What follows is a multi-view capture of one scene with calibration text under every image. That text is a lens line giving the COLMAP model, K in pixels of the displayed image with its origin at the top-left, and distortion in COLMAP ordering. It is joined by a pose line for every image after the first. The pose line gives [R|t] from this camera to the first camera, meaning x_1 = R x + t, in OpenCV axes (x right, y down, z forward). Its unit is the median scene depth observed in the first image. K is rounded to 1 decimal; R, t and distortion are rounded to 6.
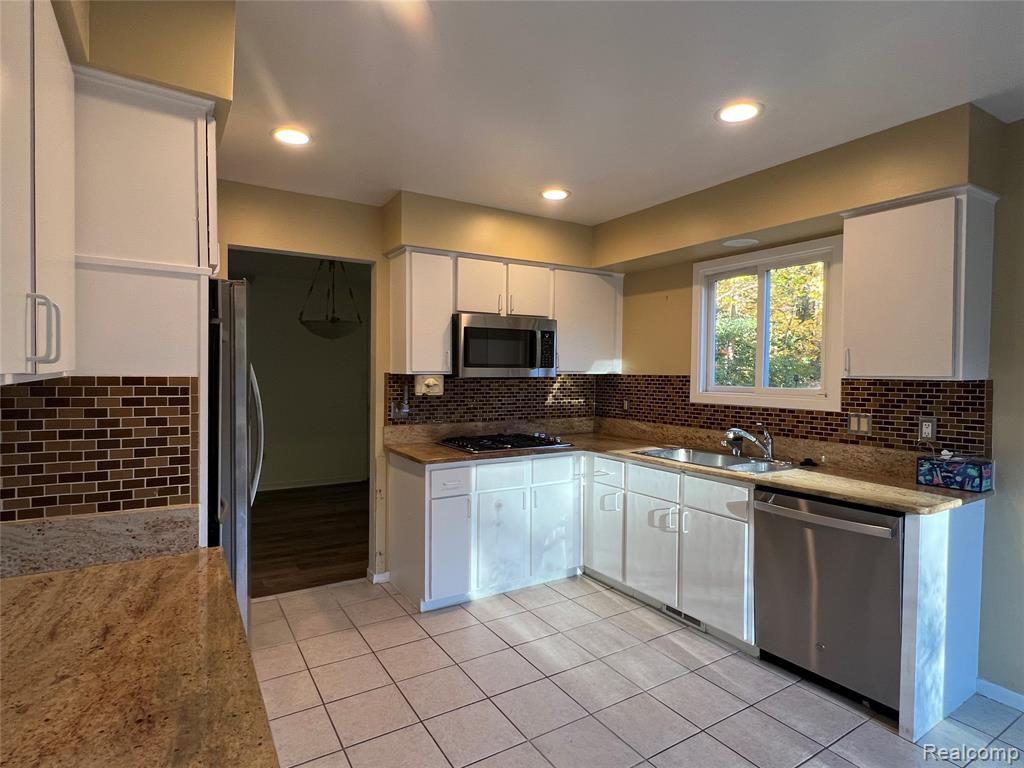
lens RADIAL K [[543.3, 0, 508.1], [0, 543.3, 378.5], [0, 0, 1]] dist [-0.000691, -0.000425]
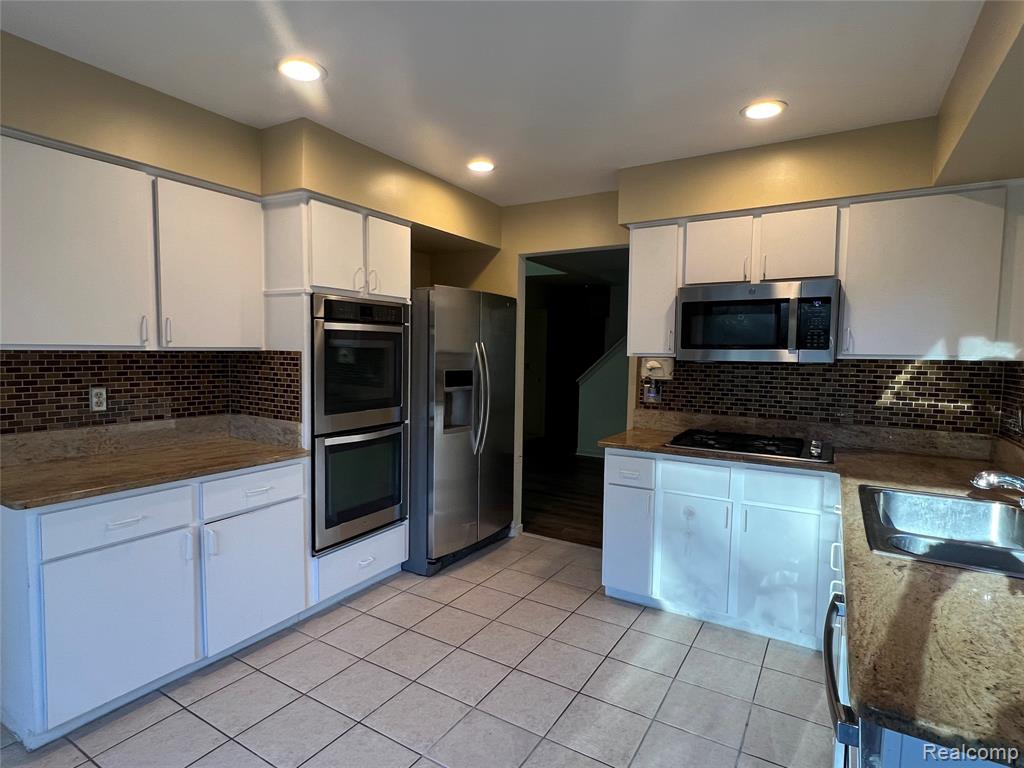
lens RADIAL K [[543.3, 0, 508.1], [0, 543.3, 378.5], [0, 0, 1]] dist [-0.000691, -0.000425]
pose [[0.453181, 0.040490, -0.890498, 0.573116], [-0.024433, 0.999157, 0.032996, 0.004863], [0.891083, 0.006805, 0.453789, 0.351897]]
